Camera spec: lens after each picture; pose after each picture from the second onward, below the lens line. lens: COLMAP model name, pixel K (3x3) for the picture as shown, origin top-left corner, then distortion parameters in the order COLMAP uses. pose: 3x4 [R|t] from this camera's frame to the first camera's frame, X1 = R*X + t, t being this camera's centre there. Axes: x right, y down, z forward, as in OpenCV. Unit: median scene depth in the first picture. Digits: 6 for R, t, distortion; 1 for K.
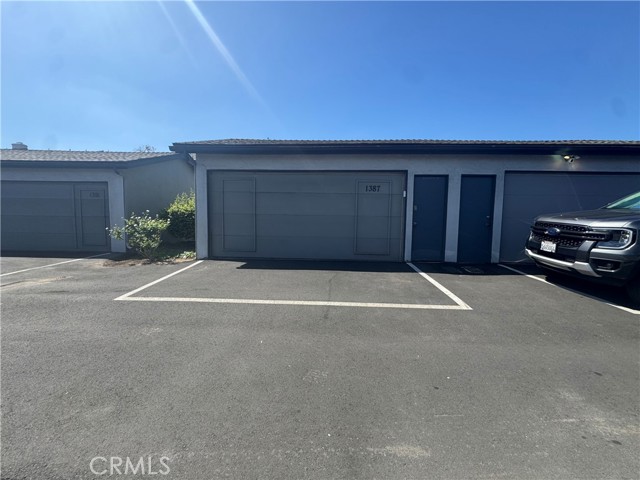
lens RADIAL K [[257.6, 0, 320.0], [0, 257.6, 240.0], [0, 0, 1]] dist [-0.002788, 0.000613]
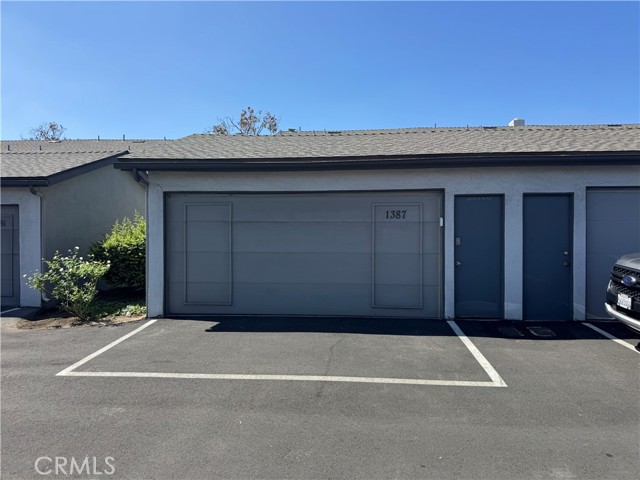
lens RADIAL K [[453.6, 0, 320.0], [0, 453.6, 240.0], [0, 0, 1]] dist [0.065133, -0.090156]
pose [[0.998921, -0.014654, -0.044060, 0.059695], [0.011633, 0.997614, -0.068056, -0.055937], [0.044952, 0.067470, 0.996708, -0.287396]]
